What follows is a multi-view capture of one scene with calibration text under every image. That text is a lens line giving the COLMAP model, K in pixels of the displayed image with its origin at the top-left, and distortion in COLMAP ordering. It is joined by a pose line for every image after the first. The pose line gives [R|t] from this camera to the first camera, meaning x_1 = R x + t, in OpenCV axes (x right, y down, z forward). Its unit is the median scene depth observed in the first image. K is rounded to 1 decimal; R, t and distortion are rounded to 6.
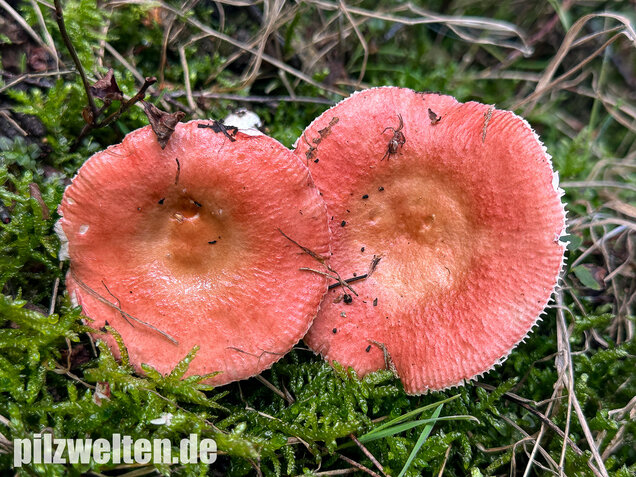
lens RADIAL K [[1084.3, 0, 319.0], [0, 1084.3, 237.4], [0, 0, 1]] dist [0.174114, 0.000000]
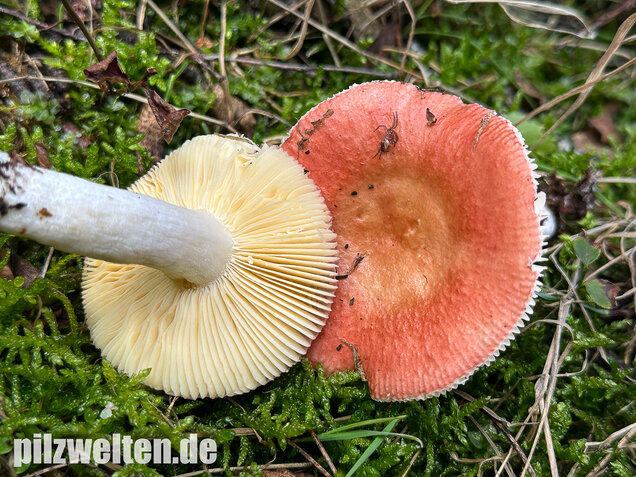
lens RADIAL K [[1122.0, 0, 317.4], [0, 1122.0, 239.7], [0, 0, 1]] dist [0.305929, 0.000000]
pose [[0.980807, 0.105102, -0.164227, 0.182558], [-0.088649, 0.990566, 0.104504, -0.099543], [0.173661, -0.087940, 0.980871, -0.000923]]
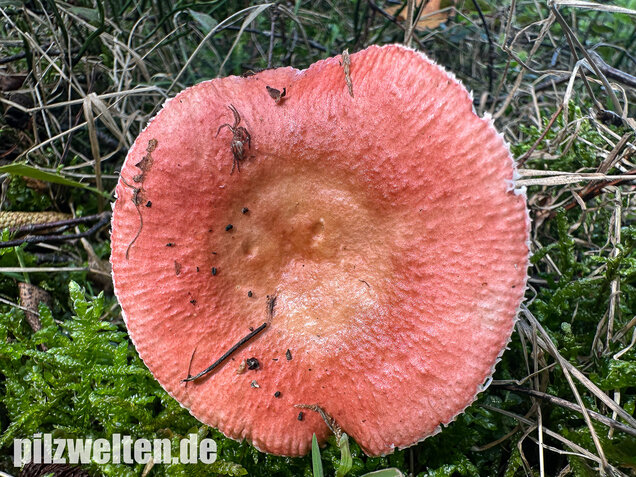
lens RADIAL K [[473.1, 0, 298.0], [0, 473.1, 288.0], [0, 0, 1]] dist [-0.009738, -0.011187]
pose [[0.938710, -0.343850, 0.024311, 0.066112], [0.341336, 0.937053, 0.073626, -0.005941], [-0.048097, -0.060816, 0.996990, 0.672615]]
